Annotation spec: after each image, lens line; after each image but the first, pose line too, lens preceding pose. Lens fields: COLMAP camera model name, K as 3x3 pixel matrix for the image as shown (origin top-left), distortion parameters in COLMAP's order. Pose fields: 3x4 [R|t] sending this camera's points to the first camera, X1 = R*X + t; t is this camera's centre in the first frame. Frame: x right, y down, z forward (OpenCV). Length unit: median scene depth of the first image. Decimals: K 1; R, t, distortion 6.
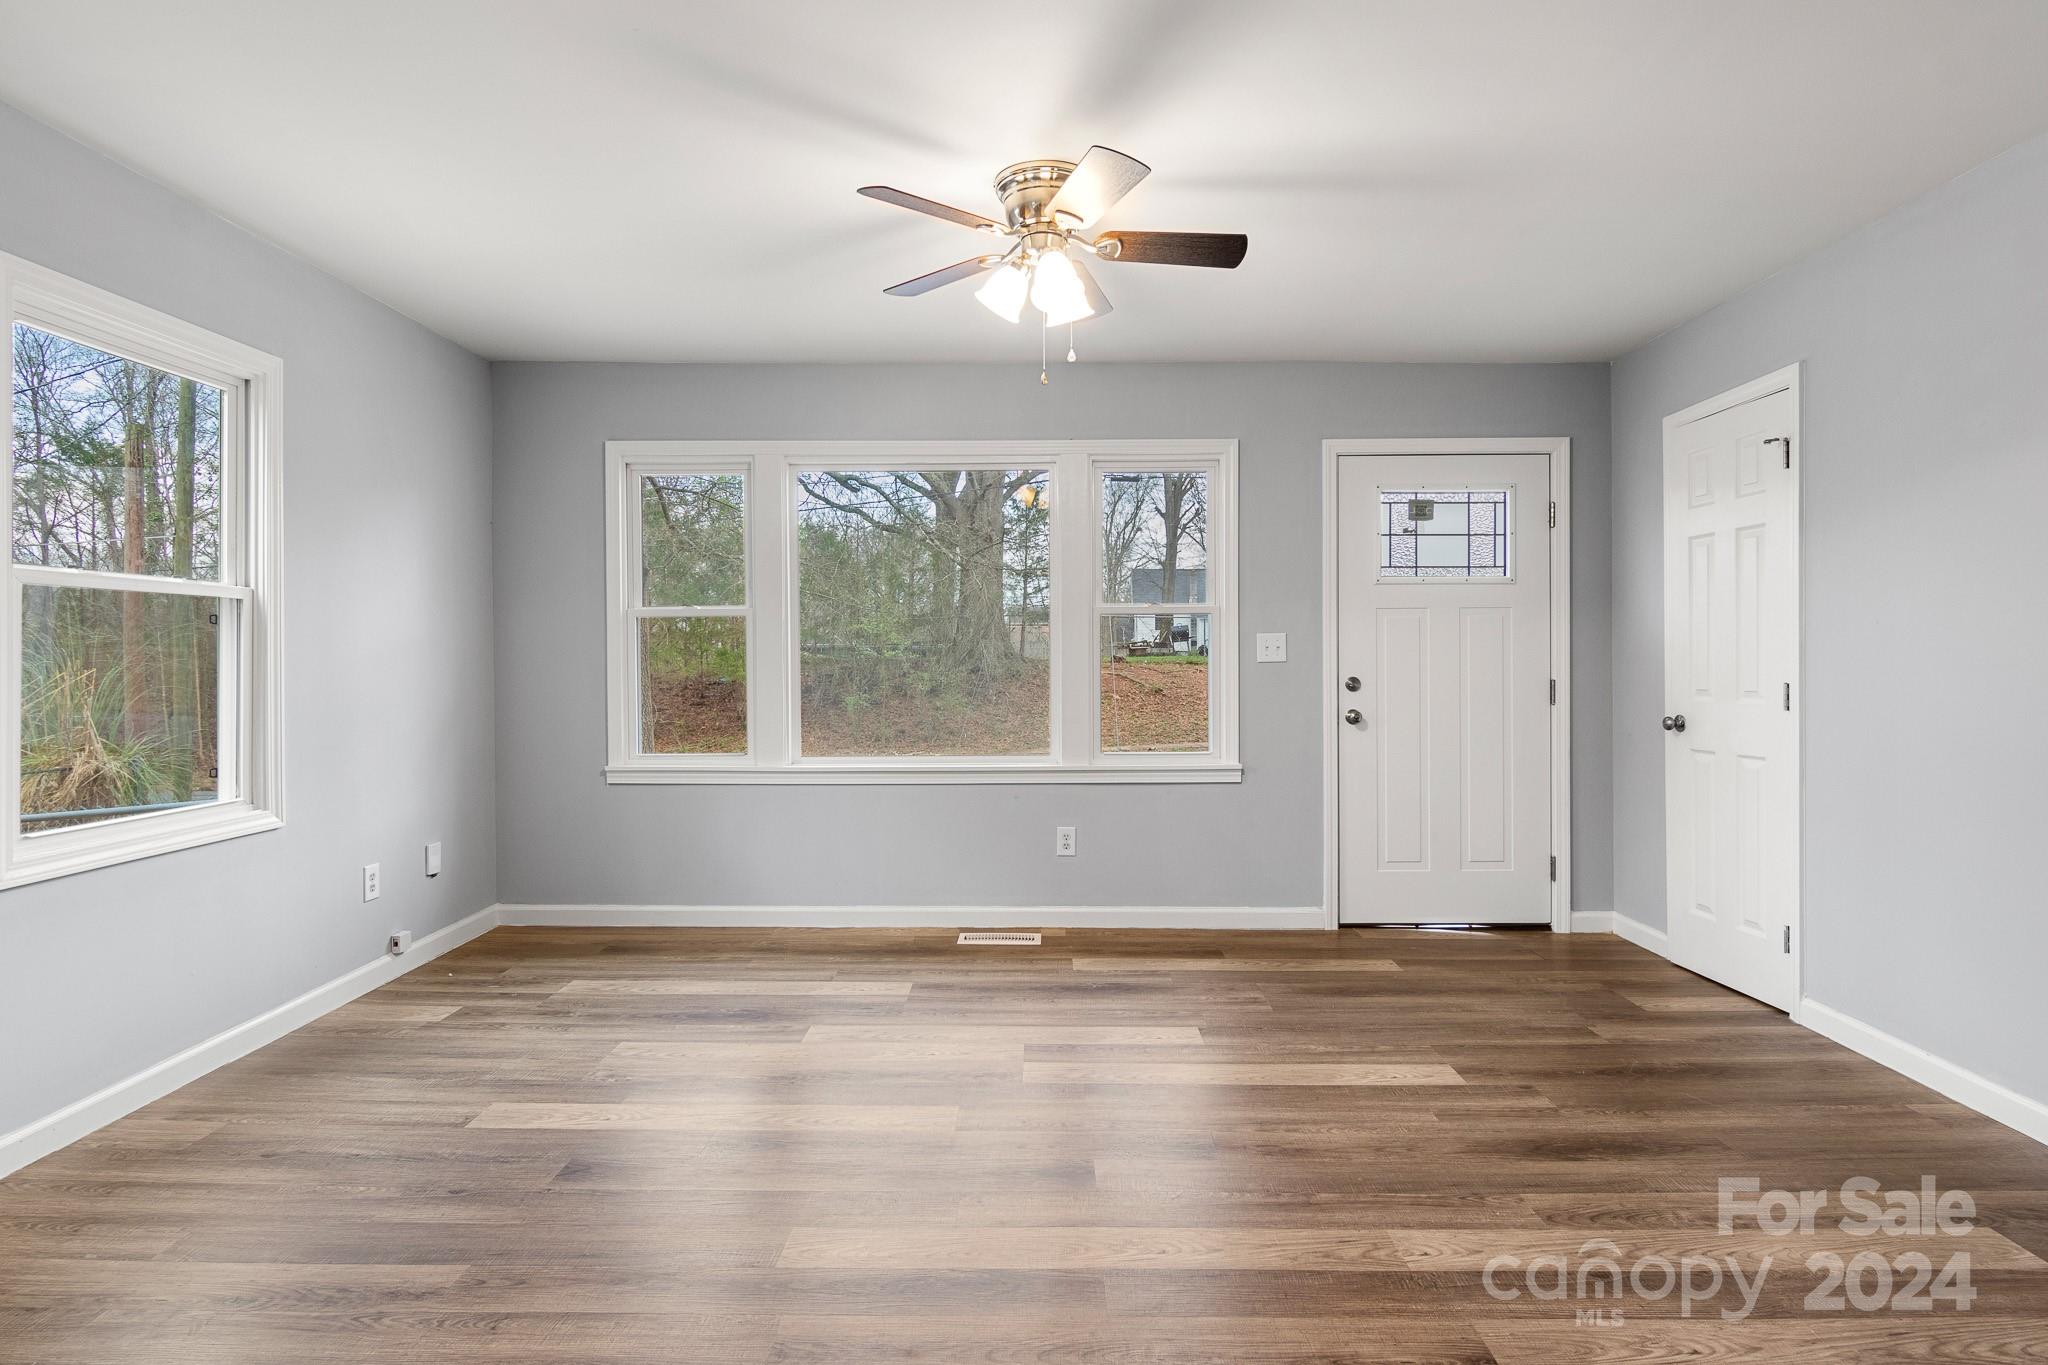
lens RADIAL K [[1051.5, 0, 1035.0], [0, 1051.5, 666.4], [0, 0, 1]] dist [-0.006791, 0.004987]
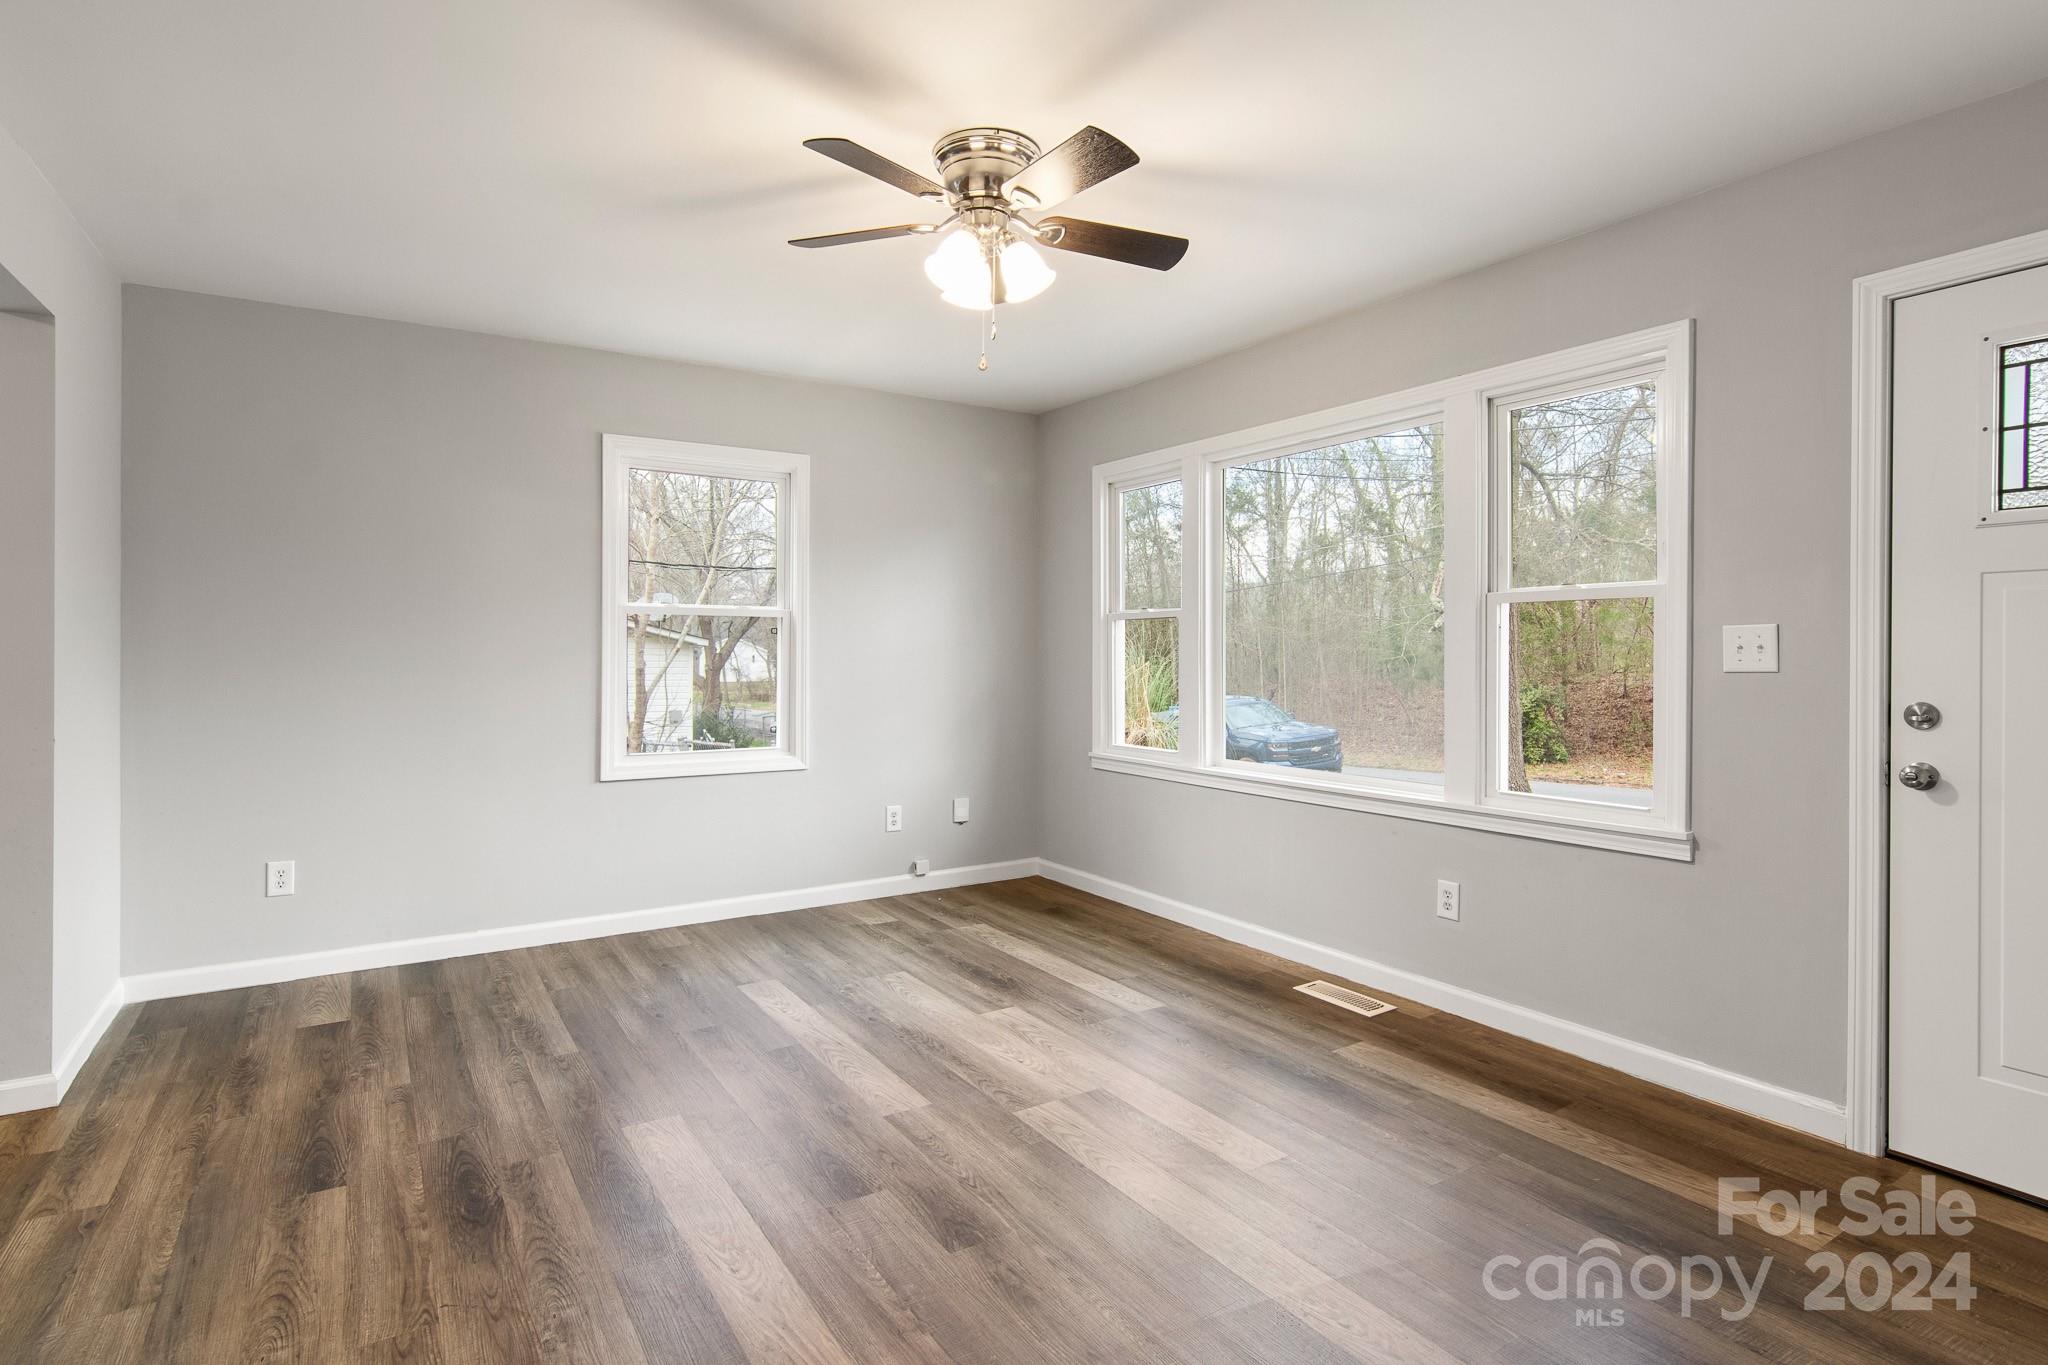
lens RADIAL K [[1051.5, 0, 1026.9], [0, 1051.5, 657.7], [0, 0, 1]] dist [-0.006791, 0.004987]
pose [[0.545495, 0.008645, -0.838069, 0.659999], [-0.011549, 0.999929, 0.002798, -0.012501], [0.838034, 0.008153, 0.545557, 0.417457]]
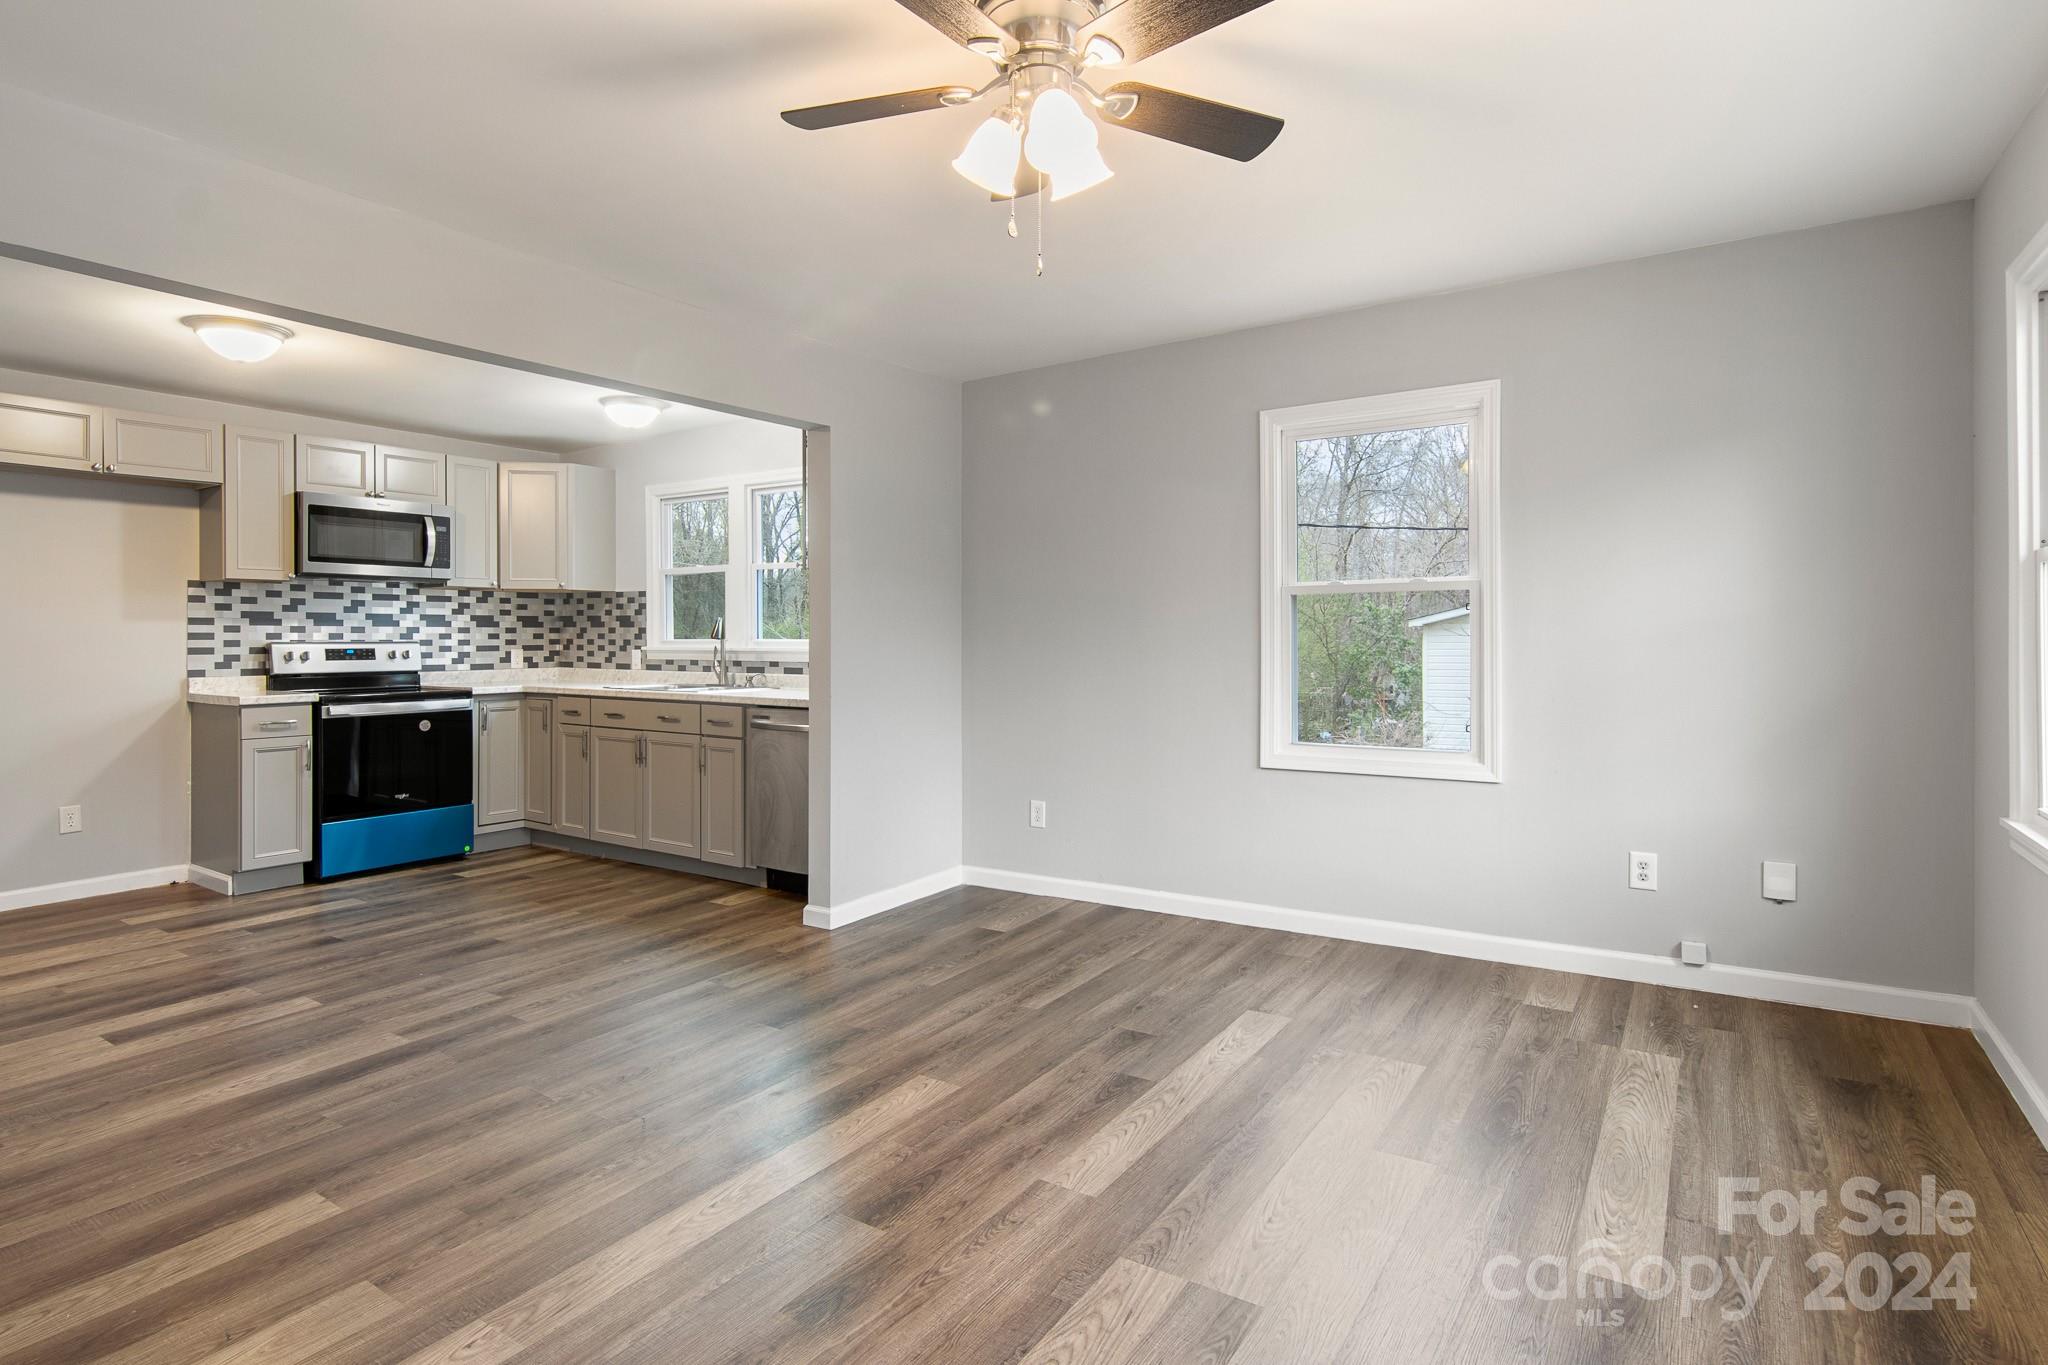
lens RADIAL K [[1051.5, 0, 1027.0], [0, 1051.5, 640.6], [0, 0, 1]] dist [-0.006791, 0.004987]
pose [[-0.545800, 0.008199, -0.837875, 0.507672], [0.002259, 0.999963, 0.008313, -0.014927], [0.837912, 0.002645, -0.545798, 1.120667]]
